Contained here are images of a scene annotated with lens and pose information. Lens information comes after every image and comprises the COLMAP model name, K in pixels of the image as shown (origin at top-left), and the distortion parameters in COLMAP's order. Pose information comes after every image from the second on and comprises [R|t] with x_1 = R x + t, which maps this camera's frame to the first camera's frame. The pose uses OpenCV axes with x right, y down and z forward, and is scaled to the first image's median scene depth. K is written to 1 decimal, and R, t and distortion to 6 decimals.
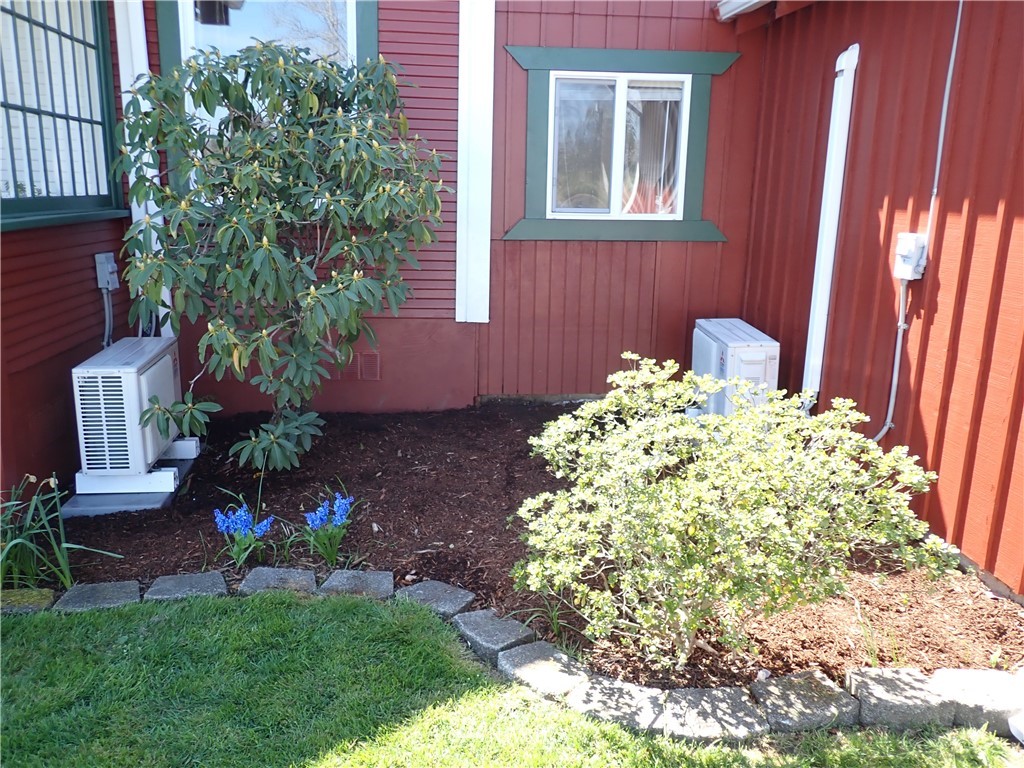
lens RADIAL K [[849.8, 0, 512.0], [0, 849.8, 384.0], [0, 0, 1]] dist [-0.003079, -0.001751]
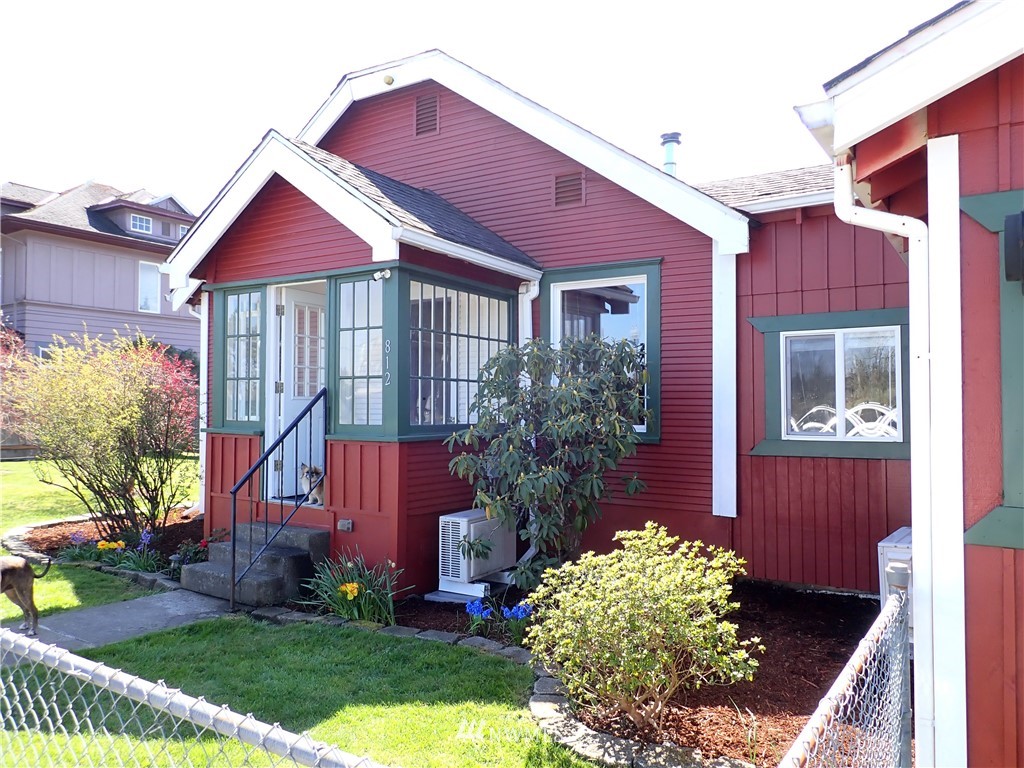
lens RADIAL K [[765.9, 0, 512.0], [0, 765.9, 384.0], [0, 0, 1]] dist [-0.013051, 0.004016]
pose [[0.774620, -0.037307, -0.631325, 0.476633], [-0.133826, 0.965983, -0.221285, 0.037347], [0.618105, 0.255900, 0.743277, -0.145990]]
